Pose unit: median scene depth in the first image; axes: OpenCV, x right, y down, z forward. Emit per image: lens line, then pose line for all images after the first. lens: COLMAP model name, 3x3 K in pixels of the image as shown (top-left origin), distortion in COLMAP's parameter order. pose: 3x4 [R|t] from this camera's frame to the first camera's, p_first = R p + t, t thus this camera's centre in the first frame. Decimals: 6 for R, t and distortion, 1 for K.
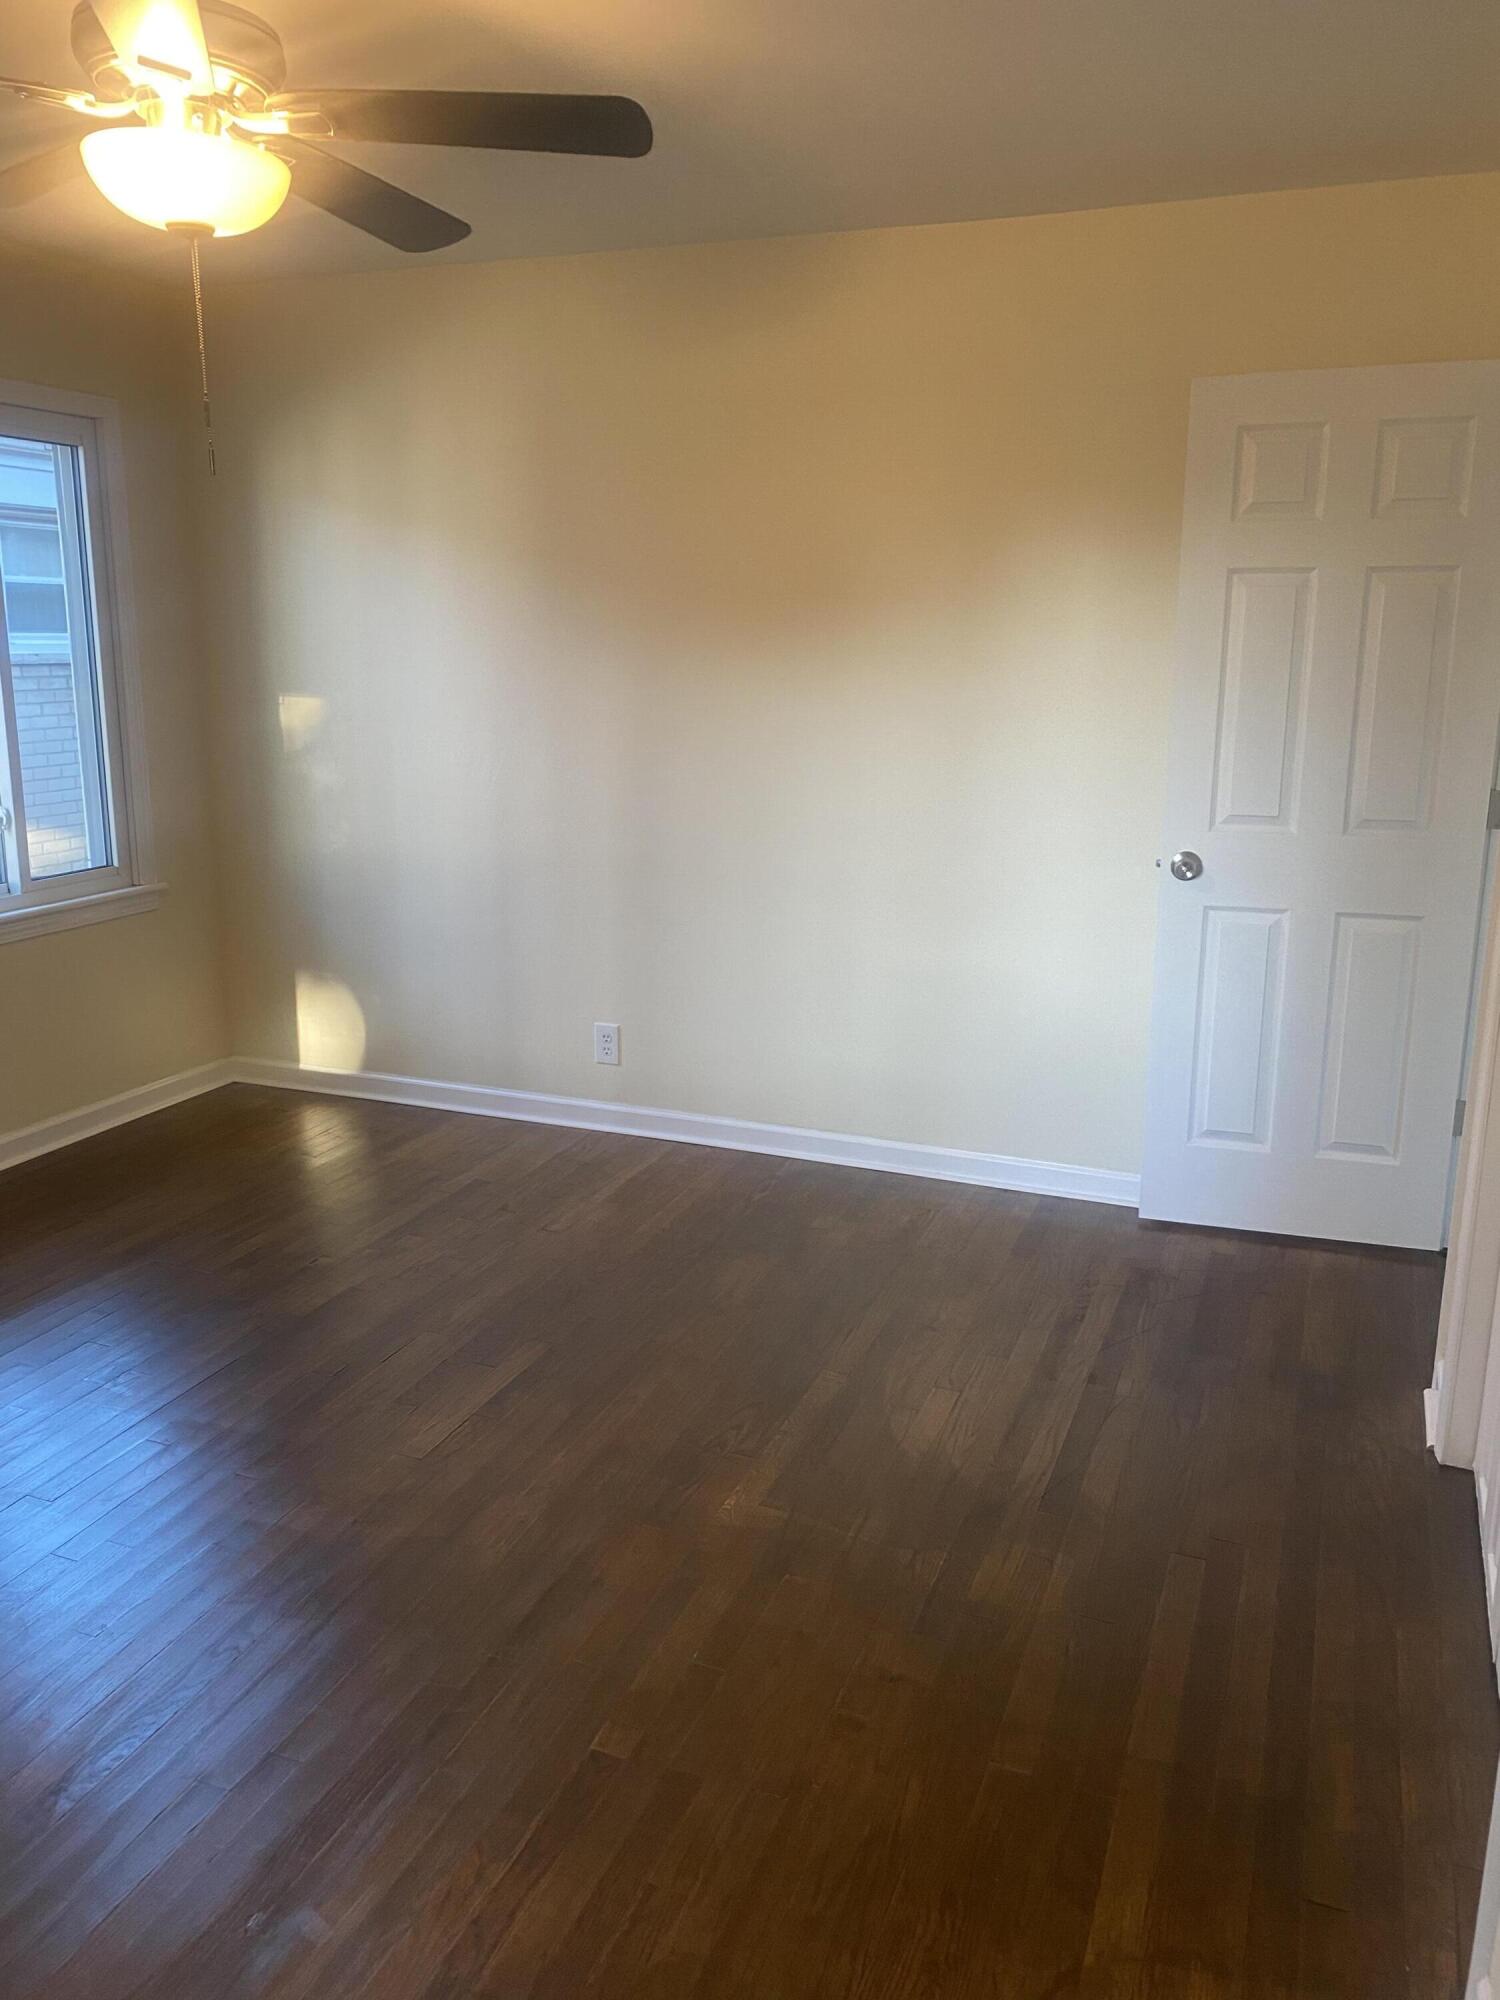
lens RADIAL K [[1542.3, 0, 751.1], [0, 1542.3, 997.9], [0, 0, 1]] dist [0.055162, -0.060601]
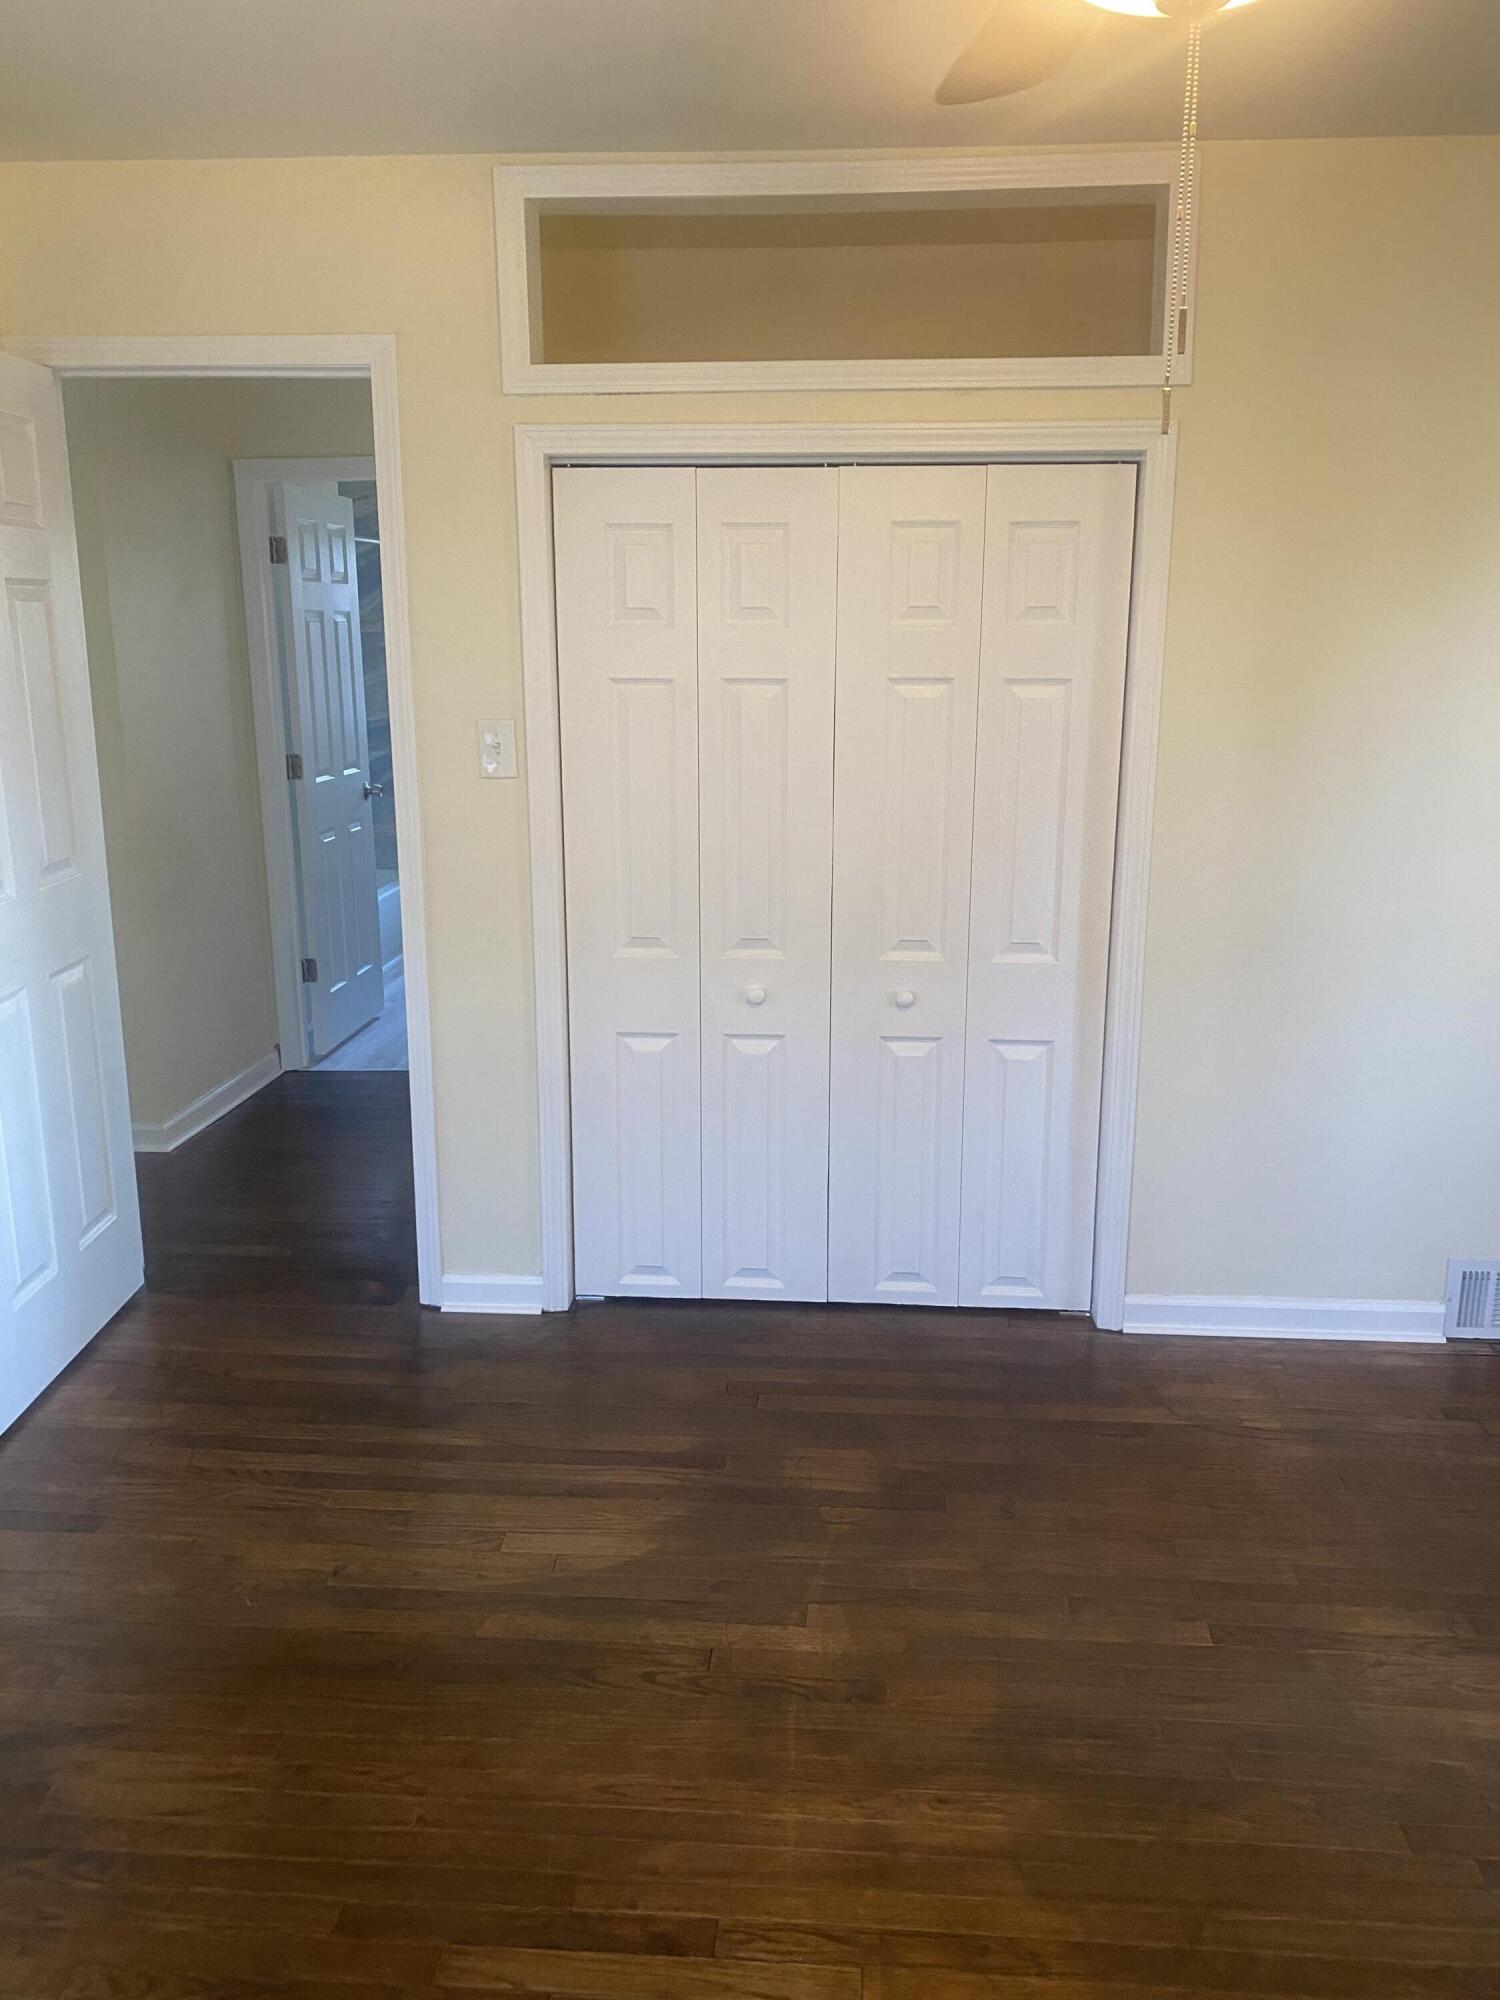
lens RADIAL K [[1542.3, 0, 751.1], [0, 1542.3, 1001.6], [0, 0, 1]] dist [0.055162, -0.060601]
pose [[-0.313347, -0.229693, 0.921442, -0.698723], [0.208741, 0.929917, 0.302790, -0.282675], [-0.926413, 0.287221, -0.243441, 1.073245]]
